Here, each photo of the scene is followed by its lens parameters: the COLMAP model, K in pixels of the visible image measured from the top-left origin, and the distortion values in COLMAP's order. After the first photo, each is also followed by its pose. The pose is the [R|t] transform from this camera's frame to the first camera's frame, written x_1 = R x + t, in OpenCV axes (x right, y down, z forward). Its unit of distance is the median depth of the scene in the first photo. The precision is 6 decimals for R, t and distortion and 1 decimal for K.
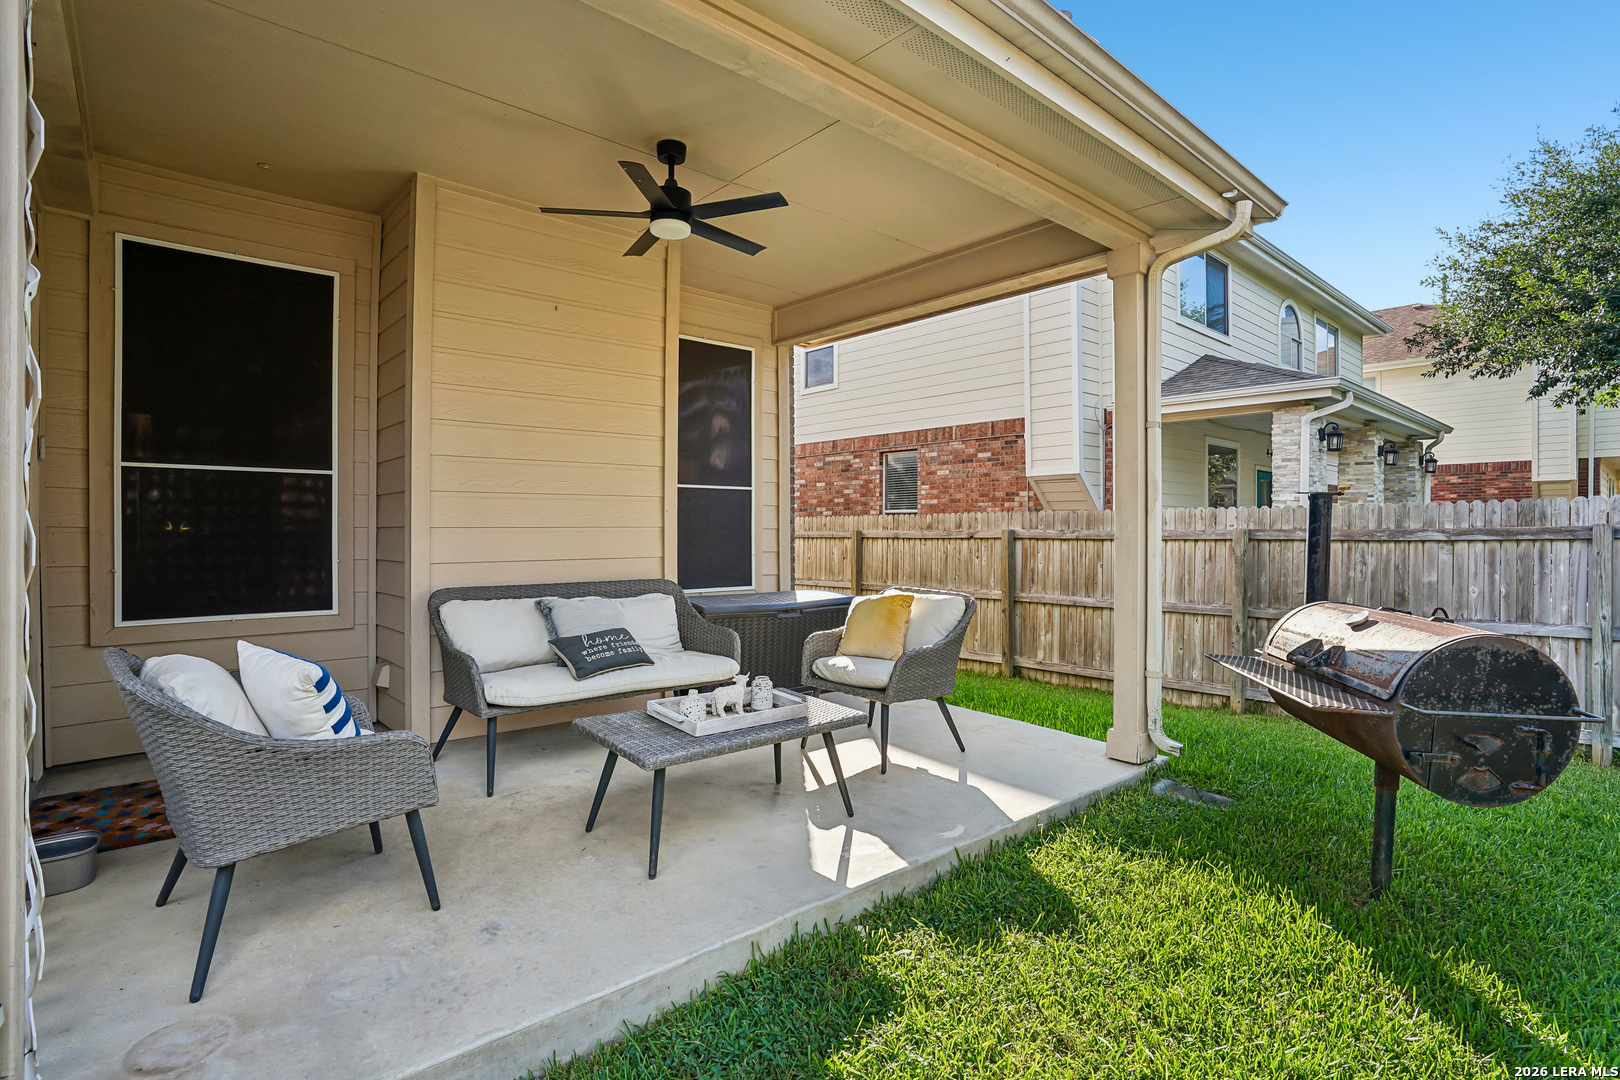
lens RADIAL K [[791.7, 0, 810.0], [0, 791.7, 540.0], [0, 0, 1]] dist [-0.038632, 0.001324]
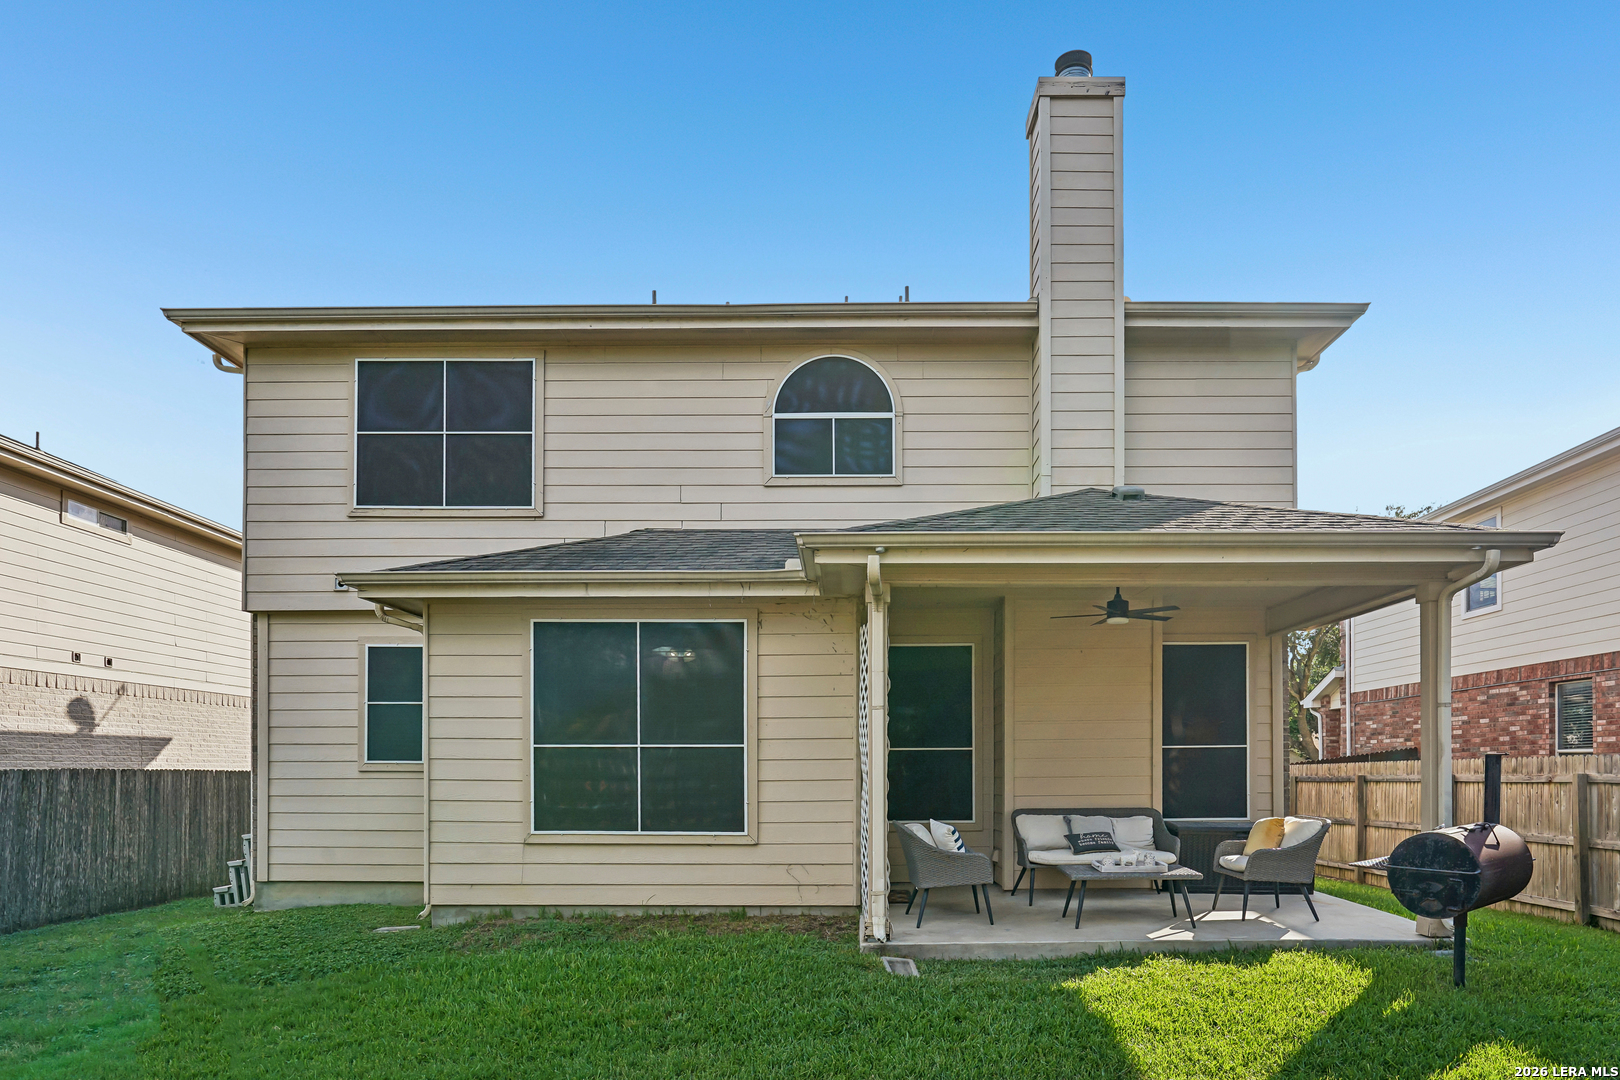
lens RADIAL K [[993.3, 0, 844.5], [0, 993.3, 744.7], [0, 0, 1]] dist [-0.002323, 0.000845]
pose [[0.746031, -0.025320, -0.665429, 0.396054], [-0.001608, 0.999205, -0.039823, 0.001435], [0.665909, 0.030780, 0.745398, -0.524986]]
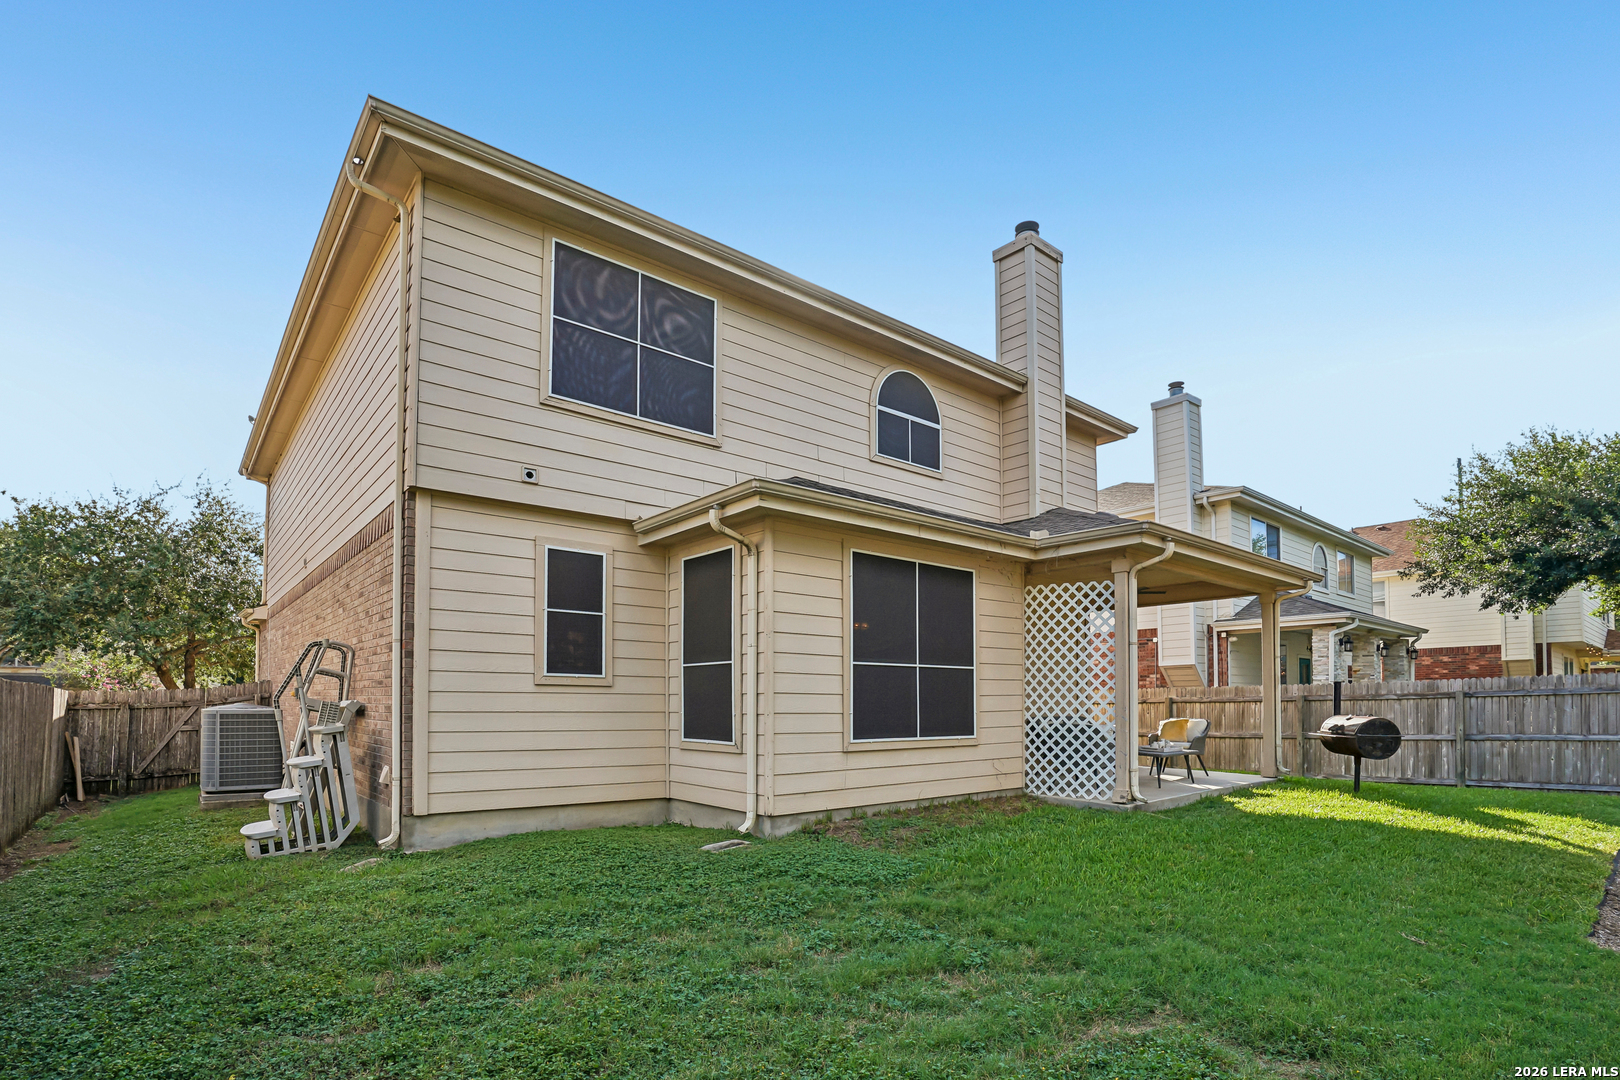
lens RADIAL K [[792.0, 0, 788.6], [0, 792.0, 666.4], [0, 0, 1]] dist [-0.037187, 0.000339]
pose [[0.998930, -0.007758, -0.045587, -0.552860], [0.005032, 0.998208, -0.059621, 0.020042], [0.045968, 0.059328, 0.997180, -0.875404]]
